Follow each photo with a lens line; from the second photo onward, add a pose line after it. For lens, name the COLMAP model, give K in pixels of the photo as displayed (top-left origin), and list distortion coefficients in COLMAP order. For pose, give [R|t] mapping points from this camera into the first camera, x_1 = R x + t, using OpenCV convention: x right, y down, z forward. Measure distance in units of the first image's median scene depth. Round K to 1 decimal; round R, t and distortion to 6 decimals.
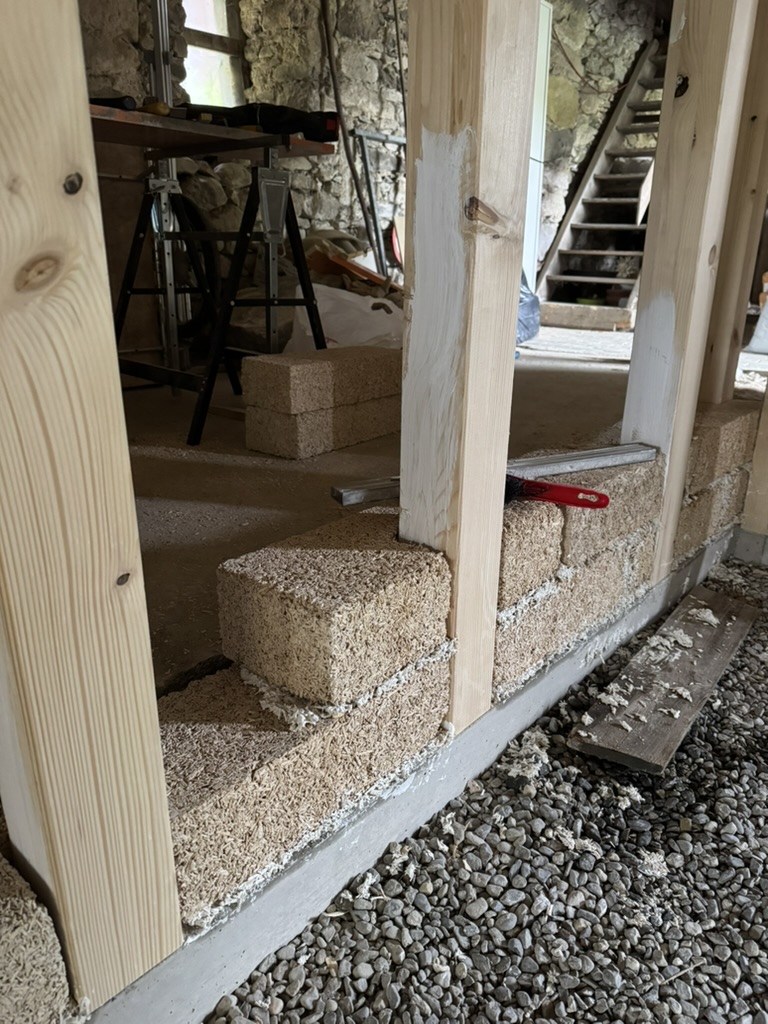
lens RADIAL K [[716.0, 0, 383.0], [0, 716.0, 506.9], [0, 0, 1]] dist [0.021165, -0.001146]
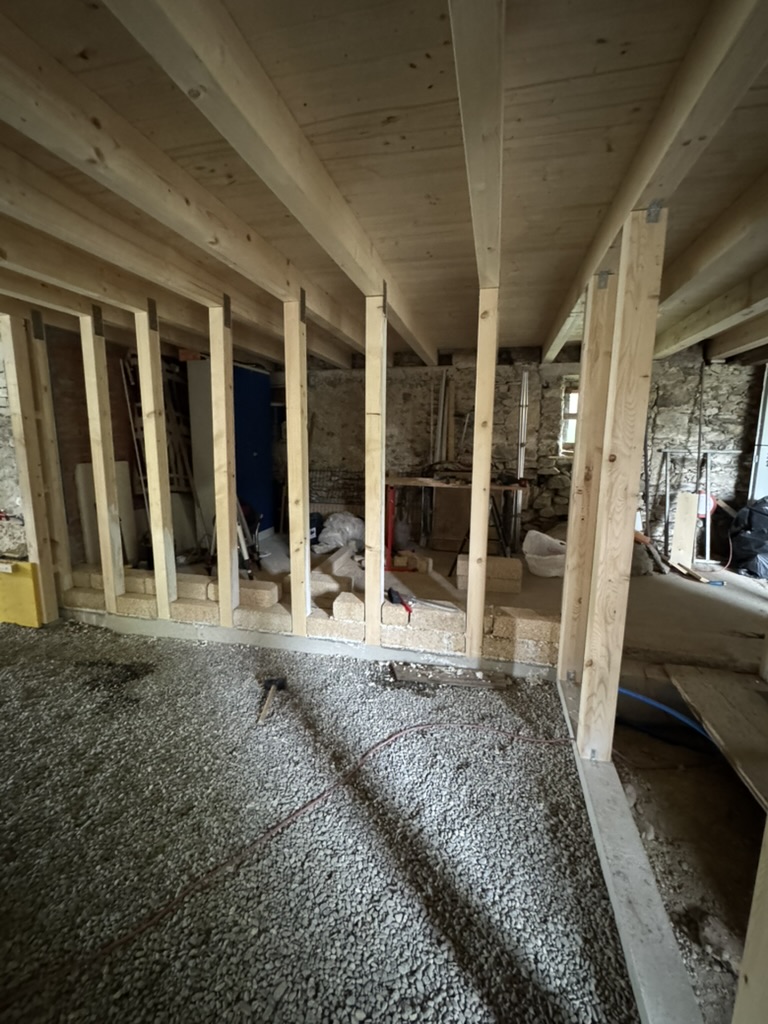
lens RADIAL K [[440.0, 0, 388.2], [0, 440.0, 518.1], [0, 0, 1]] dist [-0.003050, -0.000126]
pose [[0.498251, 0.141953, -0.855333, 0.612079], [-0.294259, 0.955640, -0.012812, -0.118192], [0.815572, 0.258073, 0.517919, -0.149095]]
